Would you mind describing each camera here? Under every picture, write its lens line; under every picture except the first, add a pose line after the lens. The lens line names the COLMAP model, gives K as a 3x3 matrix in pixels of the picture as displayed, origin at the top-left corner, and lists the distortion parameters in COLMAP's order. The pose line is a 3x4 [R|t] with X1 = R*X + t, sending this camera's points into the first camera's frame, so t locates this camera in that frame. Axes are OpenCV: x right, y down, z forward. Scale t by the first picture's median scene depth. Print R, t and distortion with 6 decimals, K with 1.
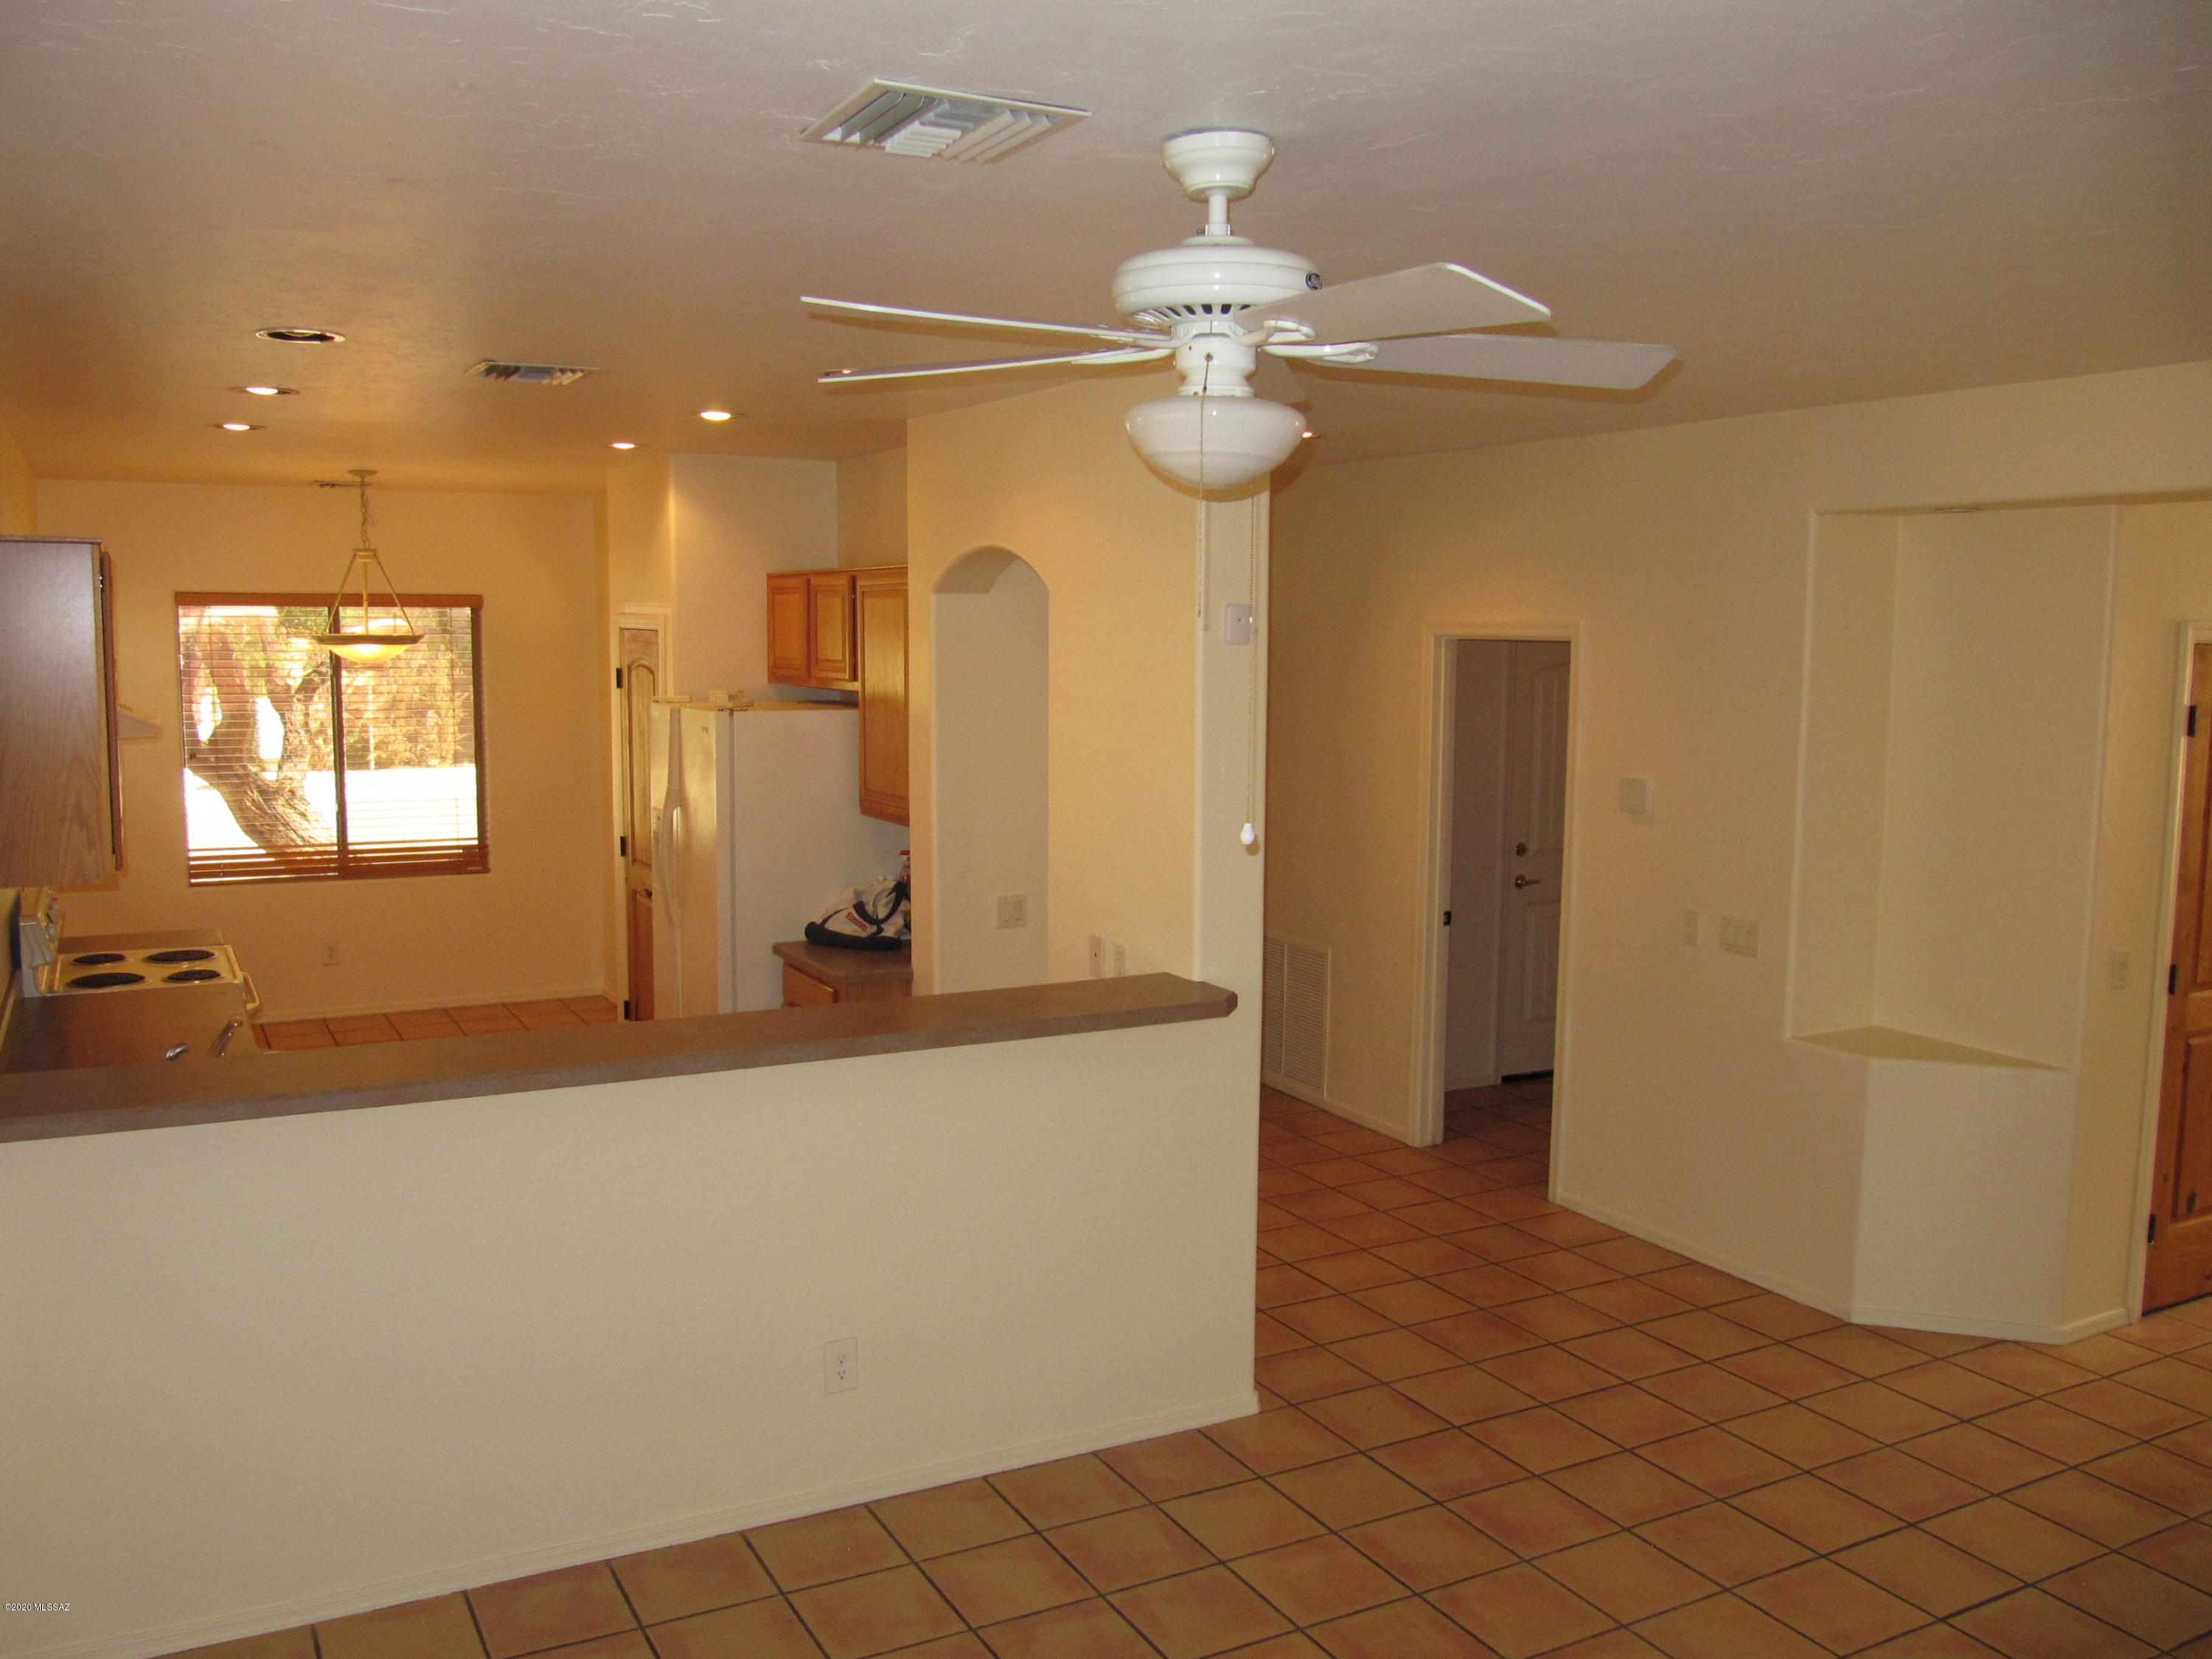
lens RADIAL K [[1836.5, 0, 1106.0], [0, 1836.5, 829.5], [0, 0, 1]] dist [-0.043003, 0.014622]
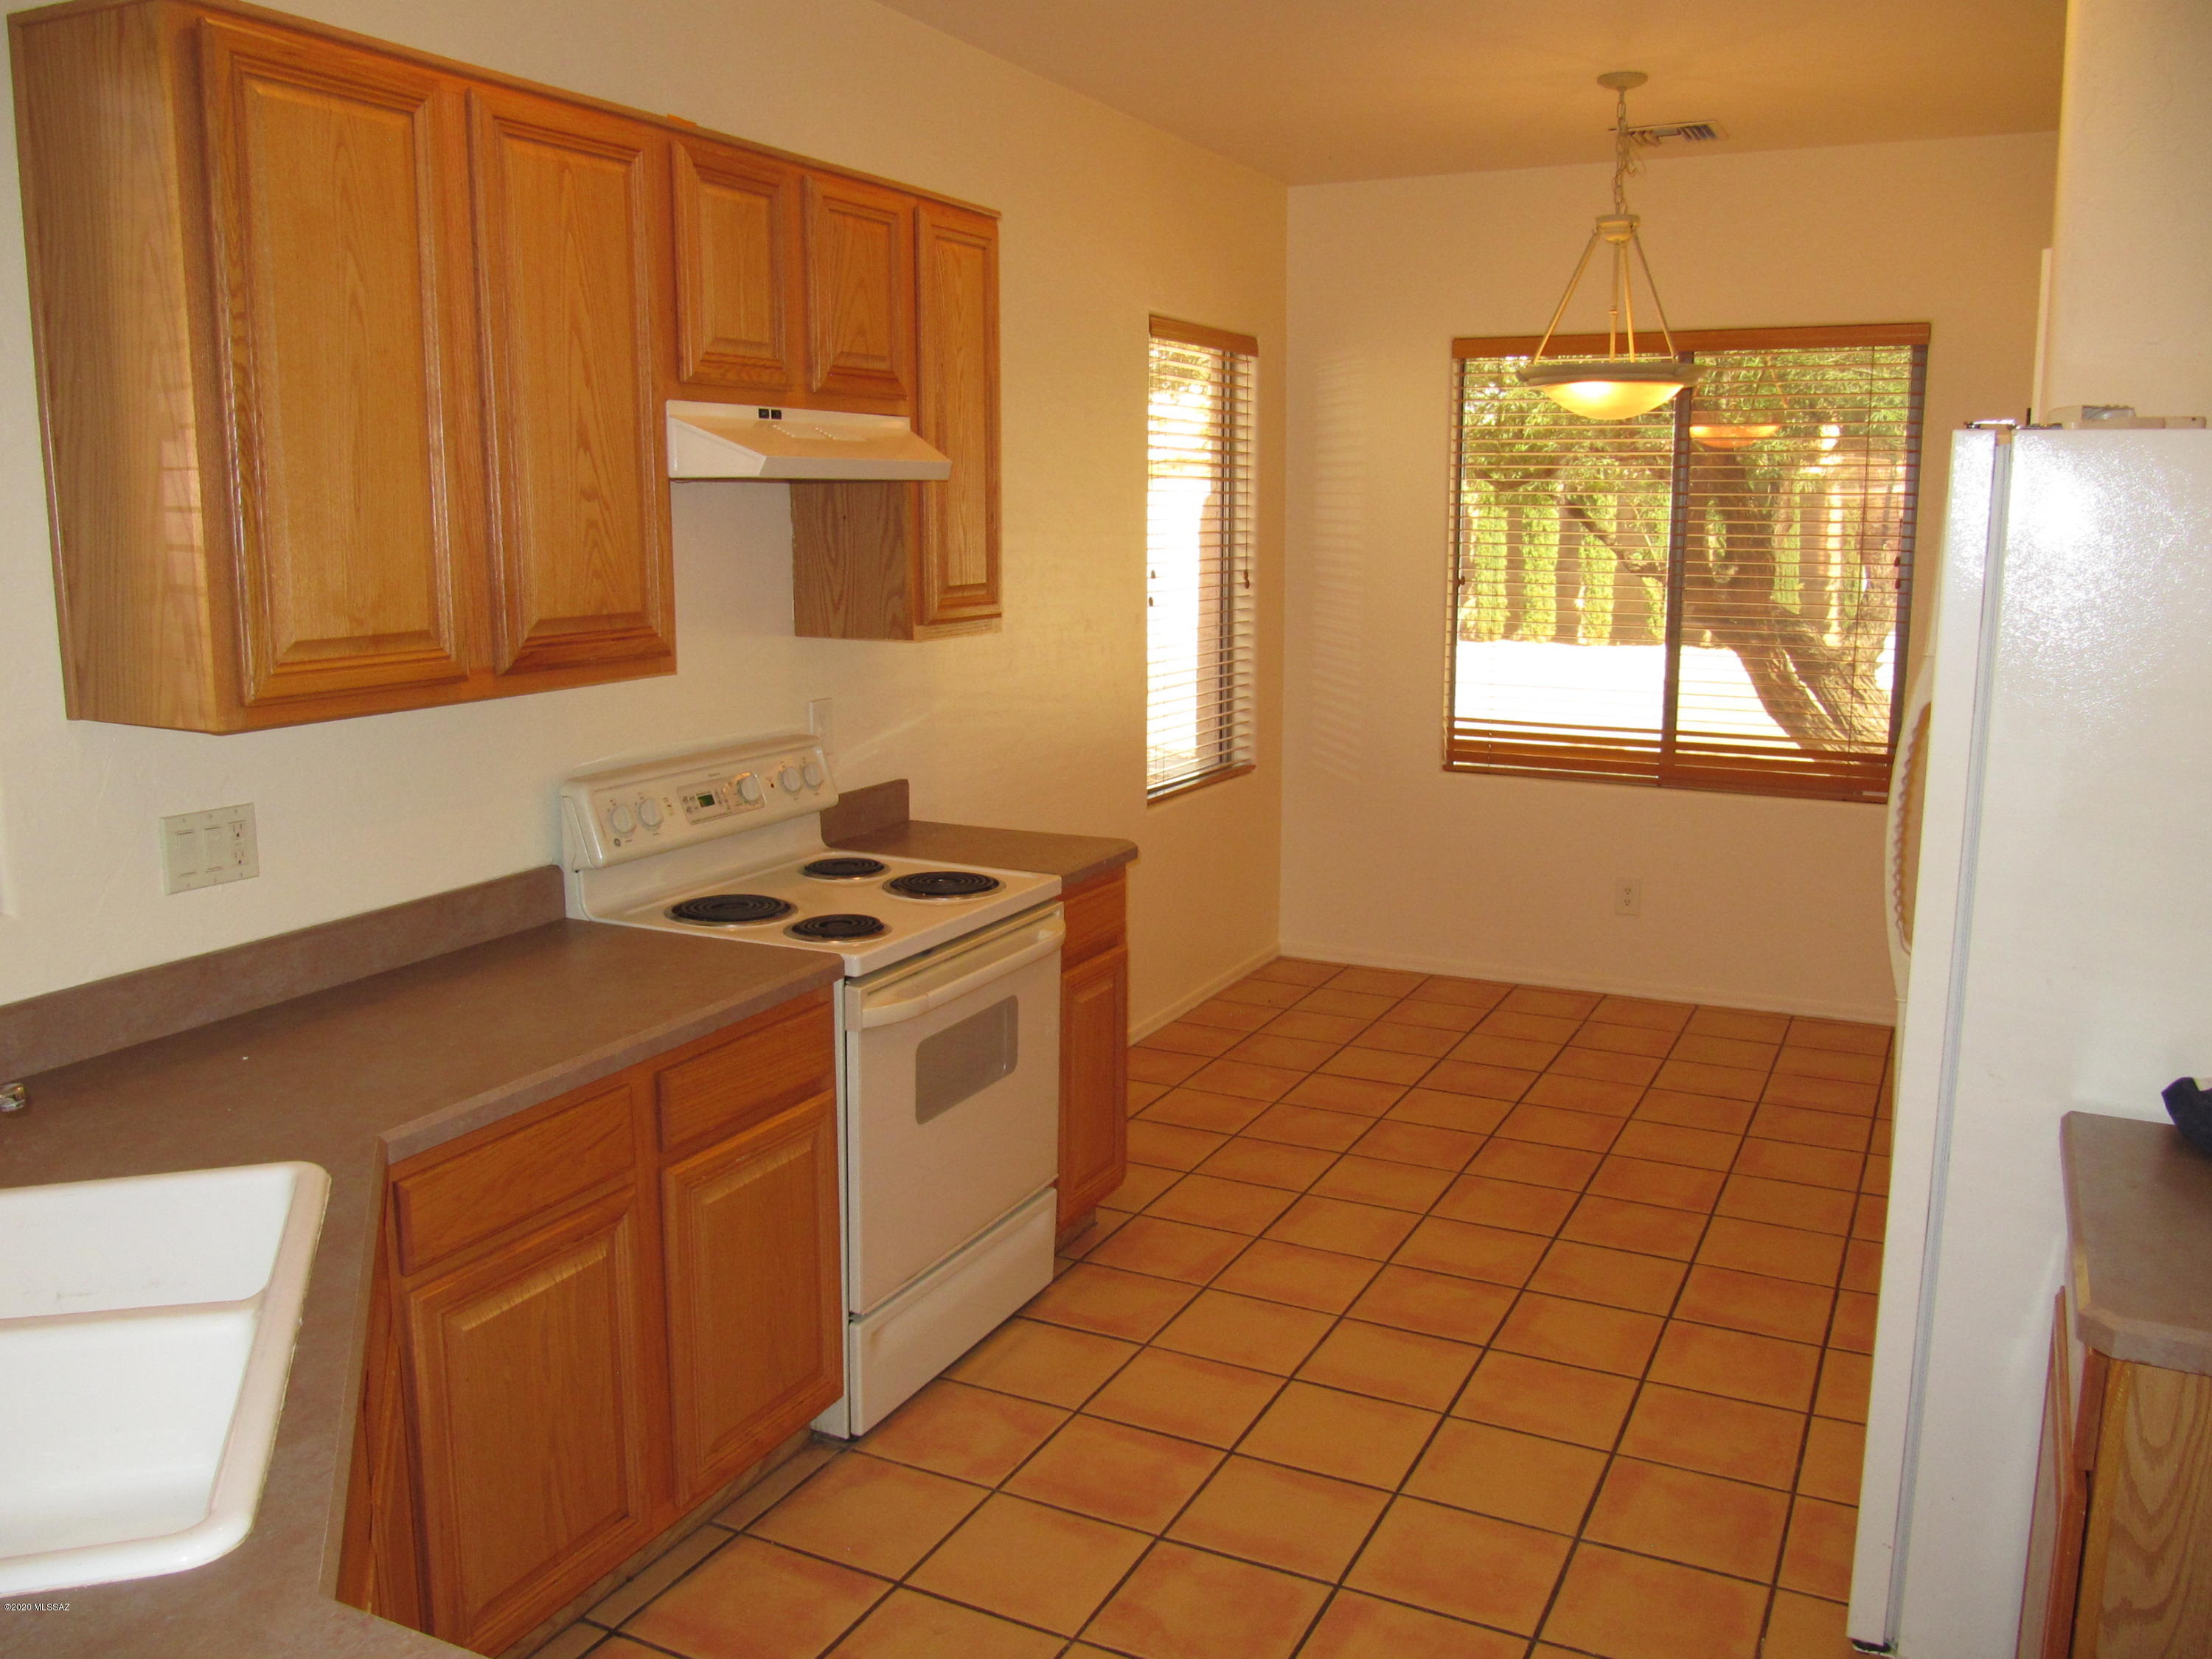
lens RADIAL K [[1857.5, 0, 1055.2], [0, 1857.5, 823.1], [0, 0, 1]] dist [-0.067211, 0.002377]
pose [[0.565289, 0.131413, -0.814358, -0.014906], [-0.084692, 0.991258, 0.101170, -0.009548], [0.820534, 0.011779, 0.571477, 0.593398]]
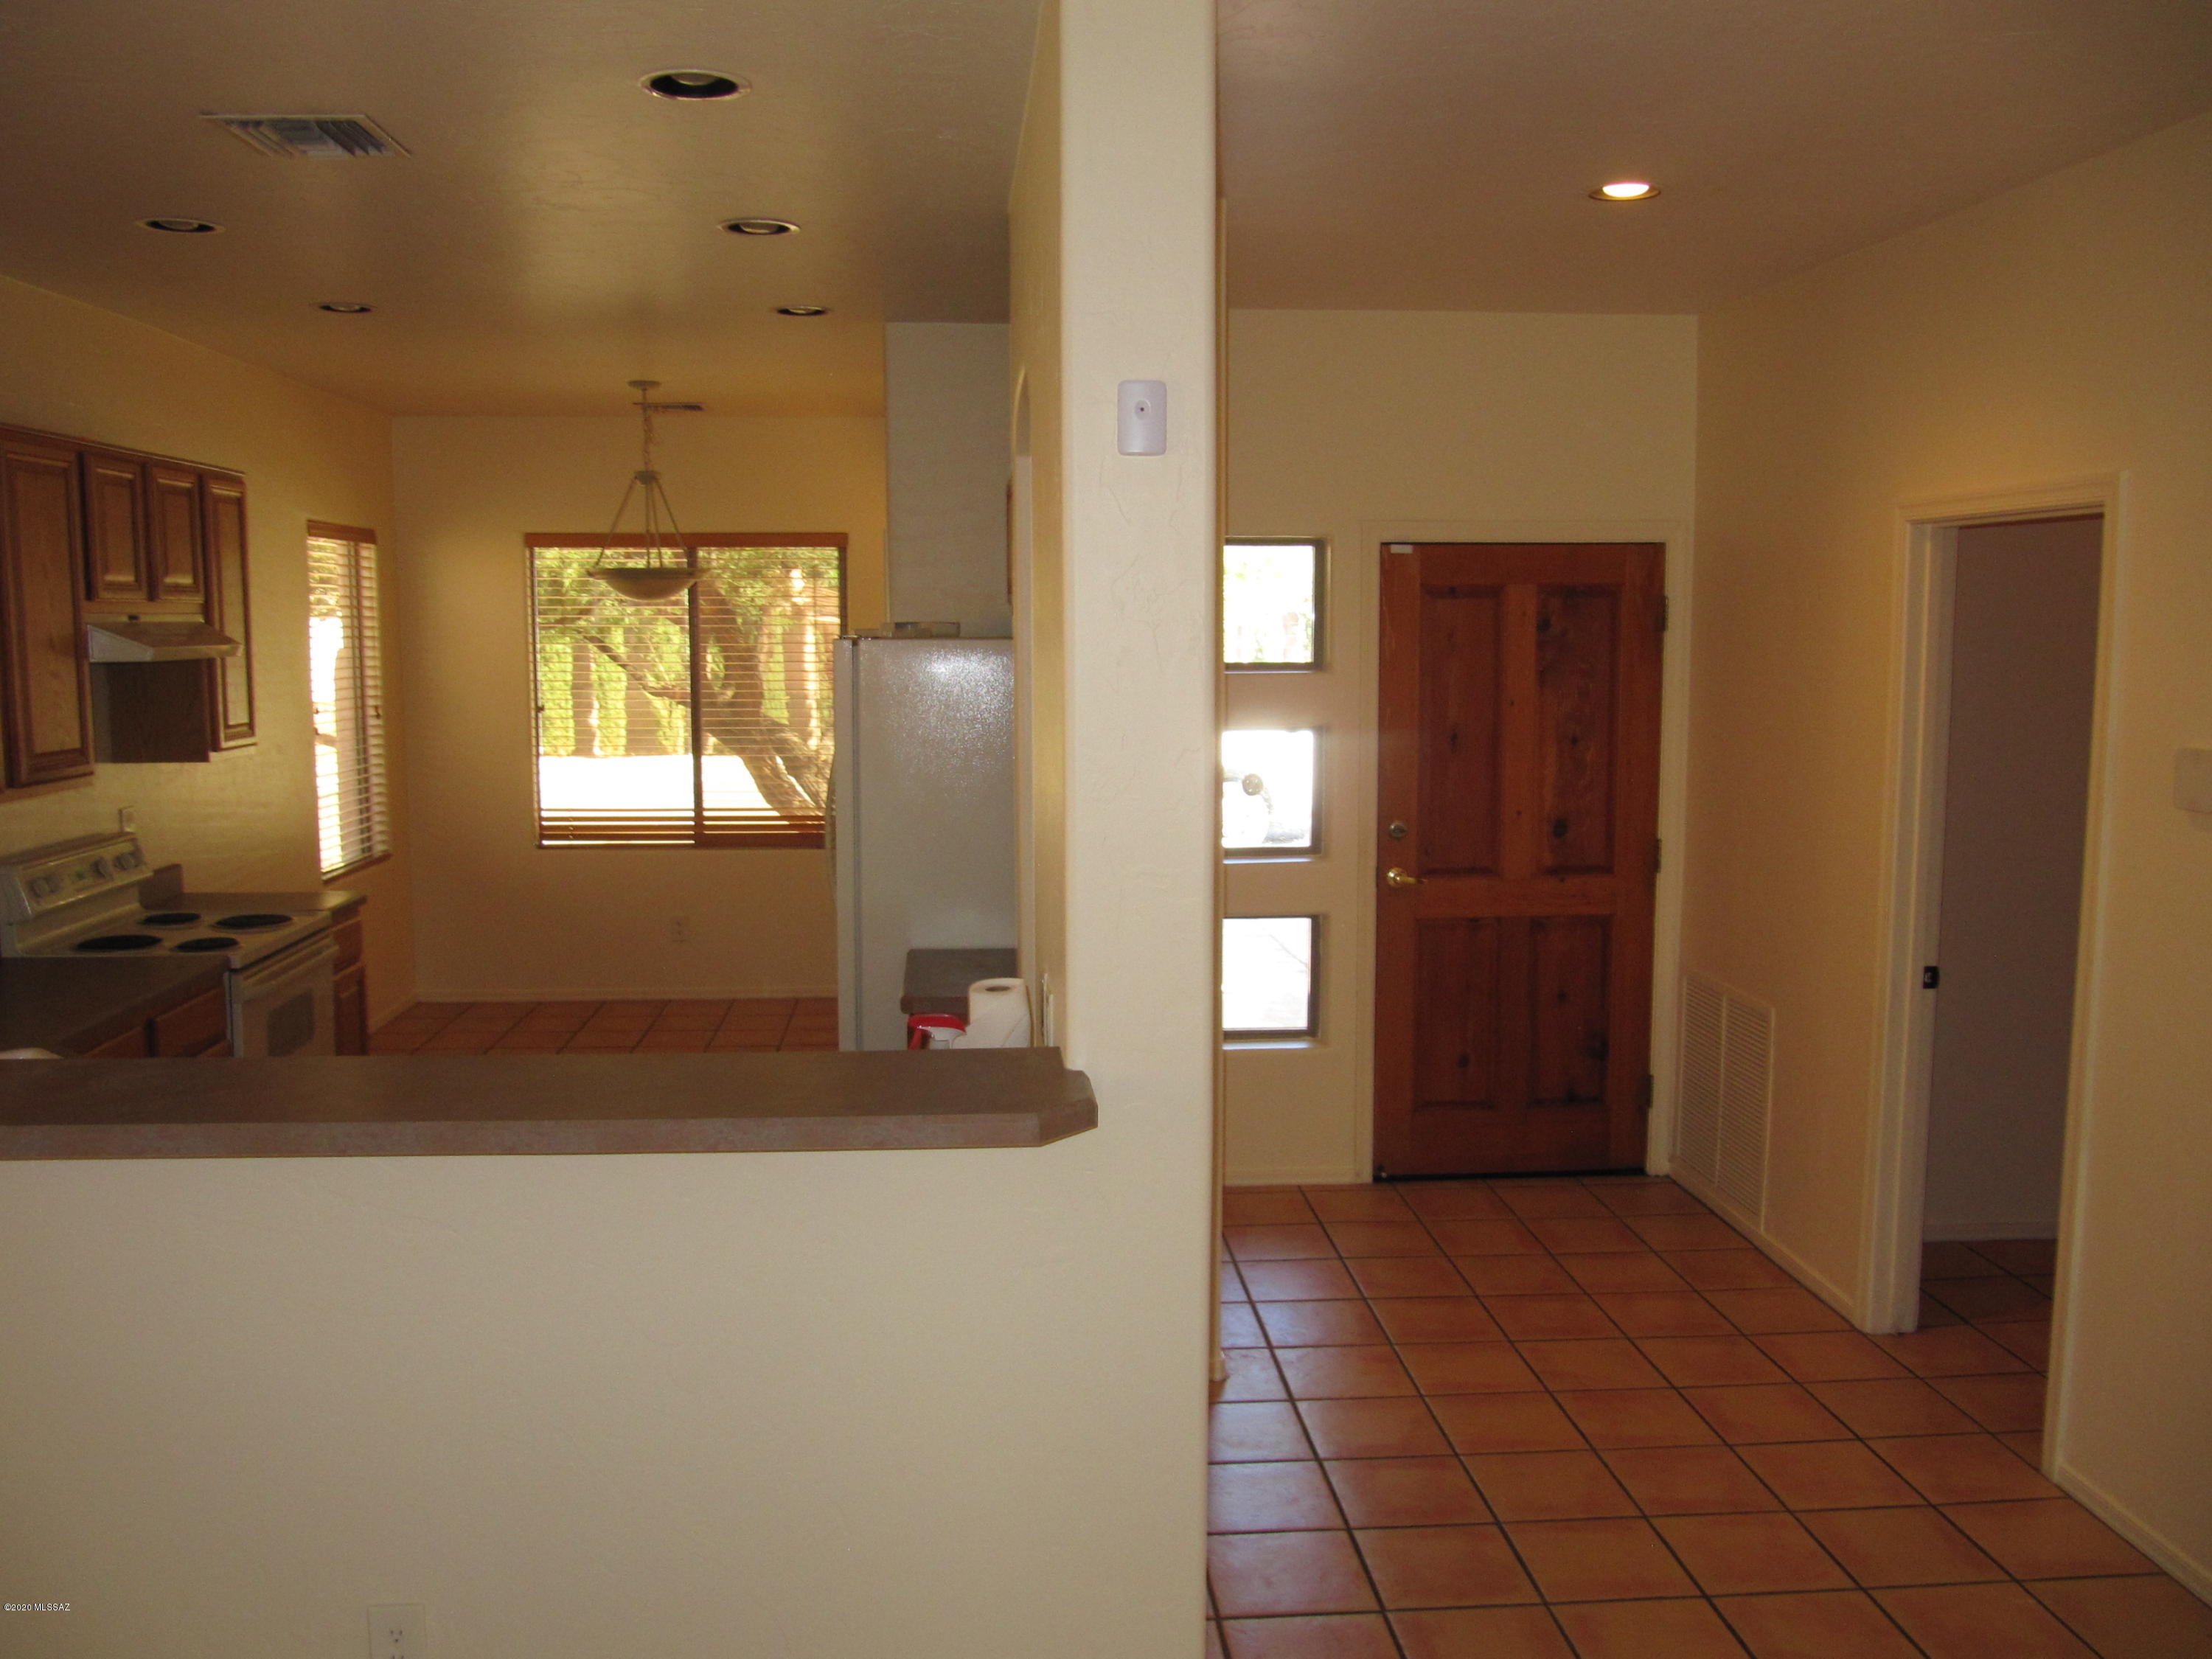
lens RADIAL K [[1836.5, 0, 1106.0], [0, 1836.5, 829.5], [0, 0, 1]] dist [-0.043003, 0.014622]
pose [[0.914611, 0.037364, -0.402604, 0.177109], [-0.036716, 0.999282, 0.009329, 0.002556], [0.402663, 0.006249, 0.915327, 0.316980]]
